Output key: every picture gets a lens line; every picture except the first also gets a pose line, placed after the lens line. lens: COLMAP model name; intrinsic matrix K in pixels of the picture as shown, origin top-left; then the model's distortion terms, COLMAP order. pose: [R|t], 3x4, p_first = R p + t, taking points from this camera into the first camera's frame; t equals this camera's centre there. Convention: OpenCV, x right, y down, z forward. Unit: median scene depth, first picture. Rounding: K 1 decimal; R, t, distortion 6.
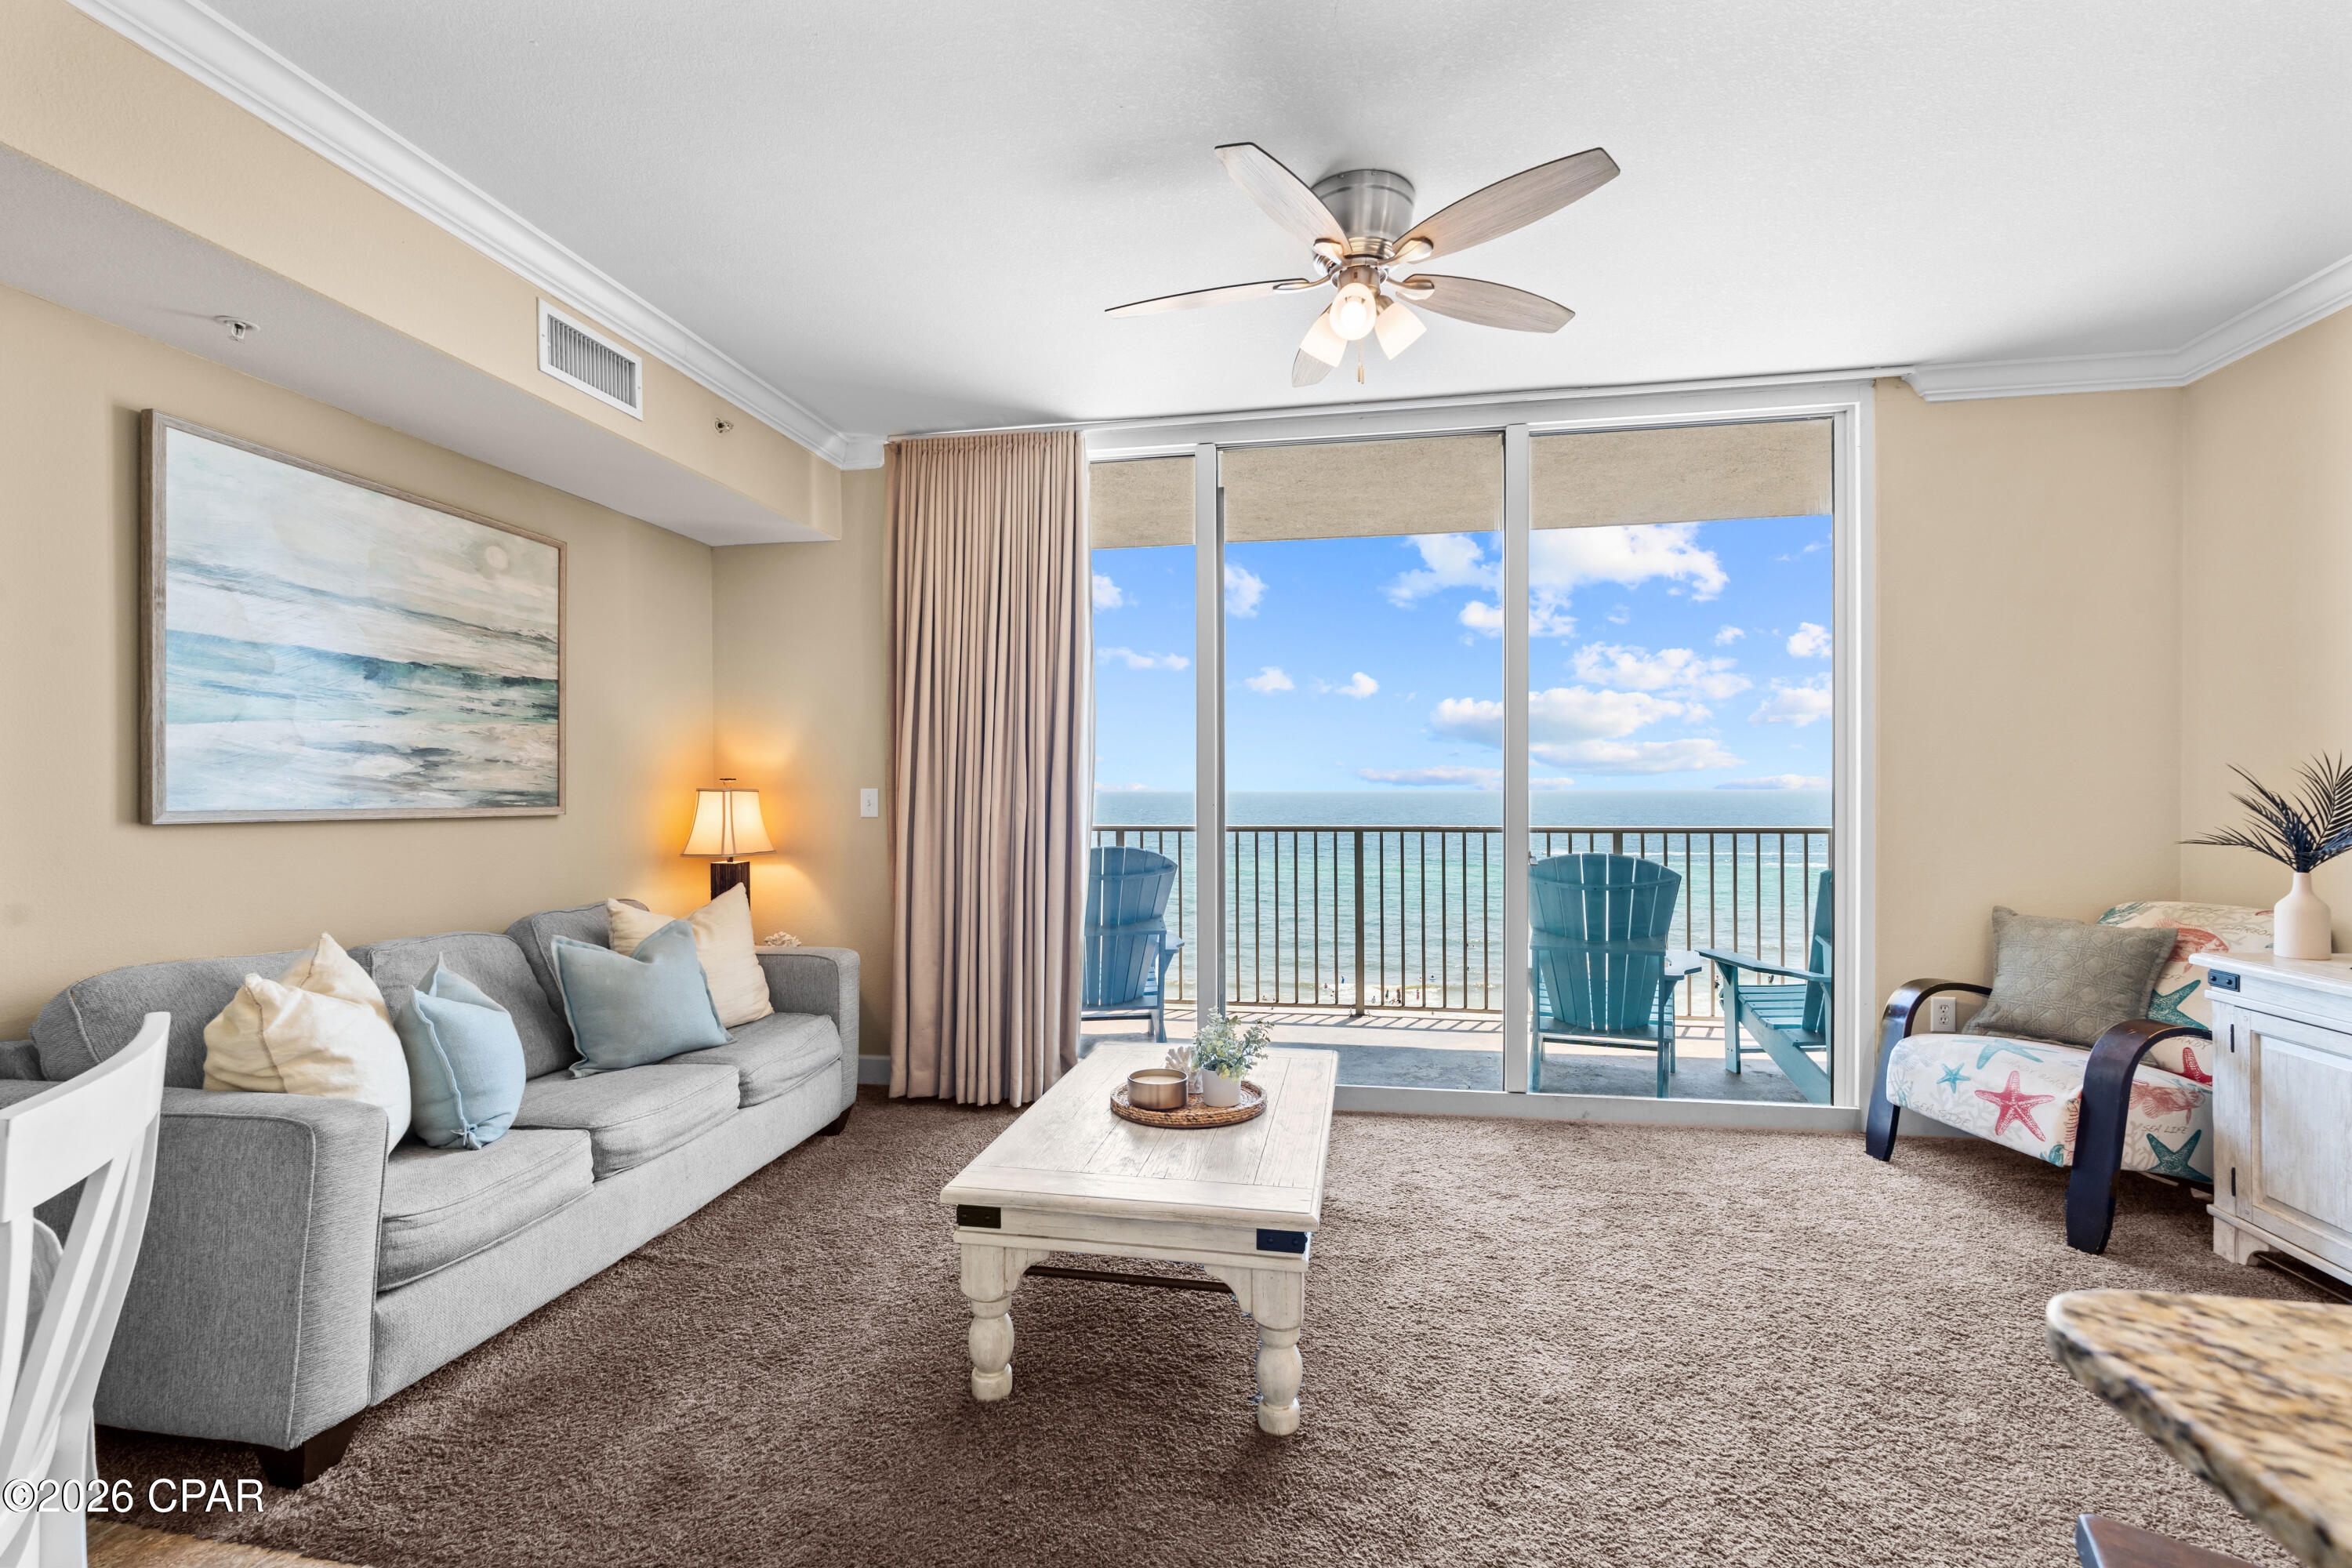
lens RADIAL K [[1022.6, 0, 1176.0], [0, 1022.6, 784.0], [0, 0, 1]] dist [-0.004122, -0.000128]
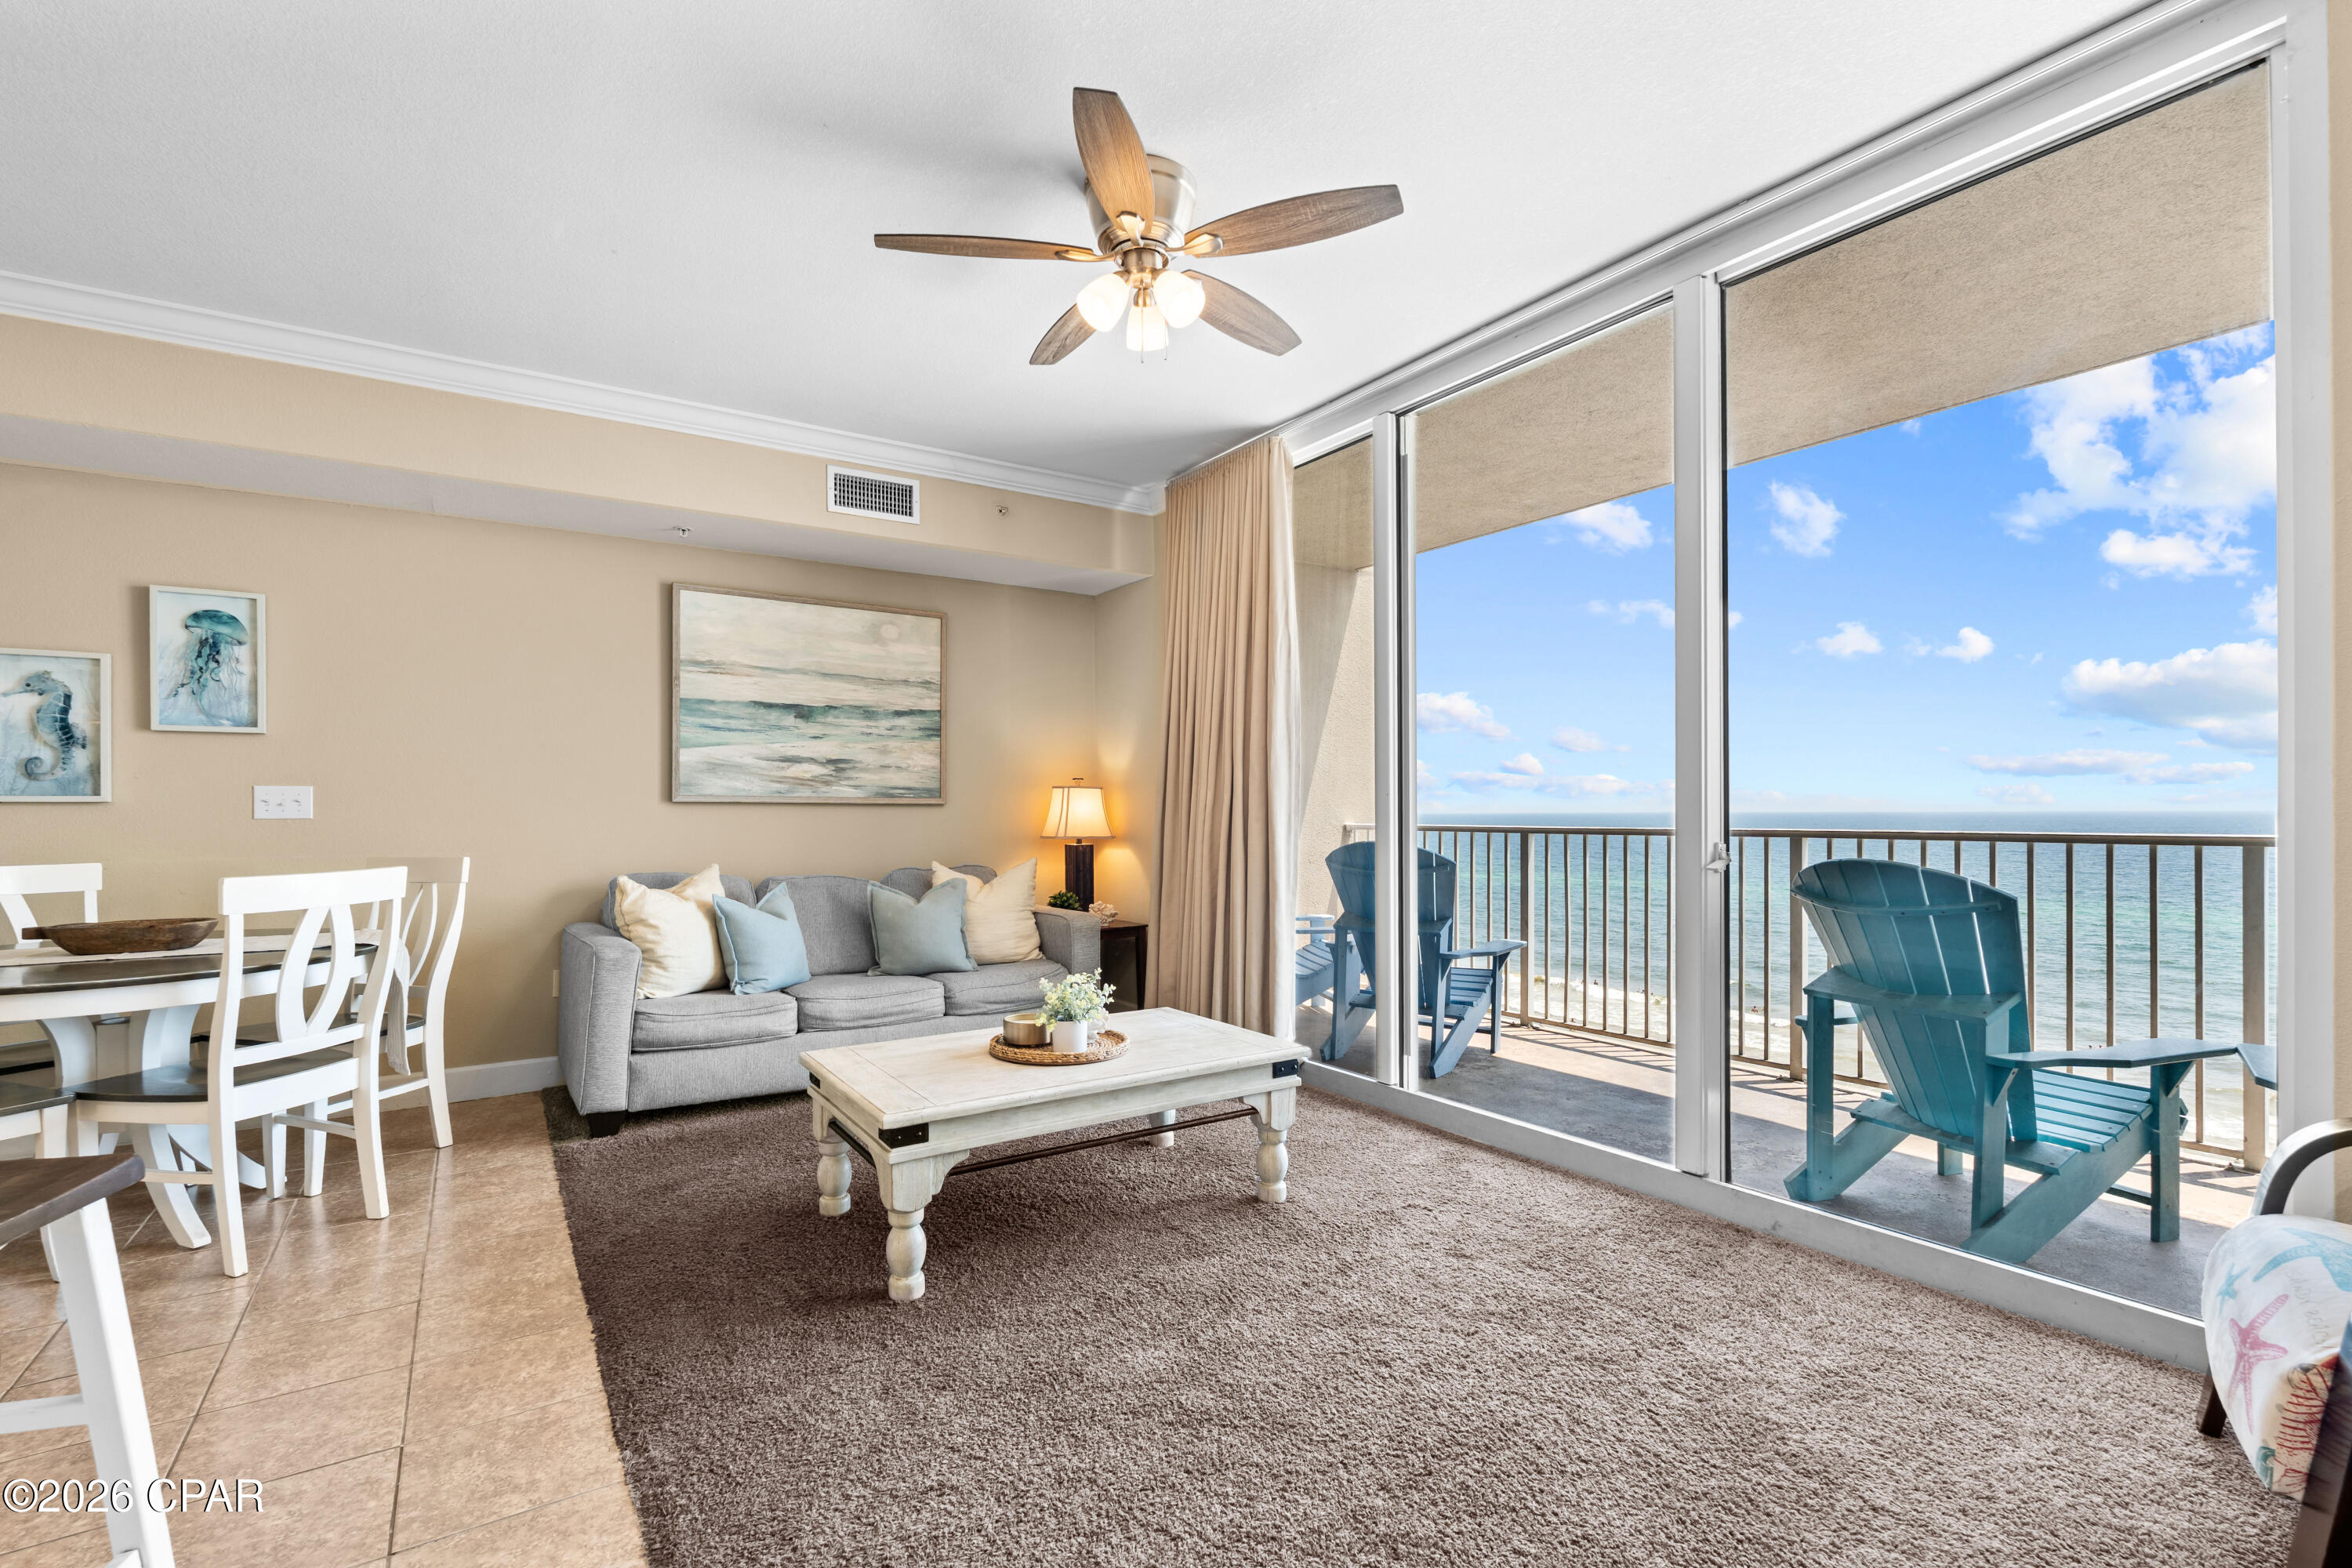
lens RADIAL K [[1070.2, 0, 1206.3], [0, 1070.2, 791.0], [0, 0, 1]] dist [0.003055, -0.000158]
pose [[0.688172, -0.016647, -0.725357, 0.818634], [0.008385, 0.999852, -0.014992, 0.041663], [0.725499, 0.004235, 0.688210, 0.257318]]
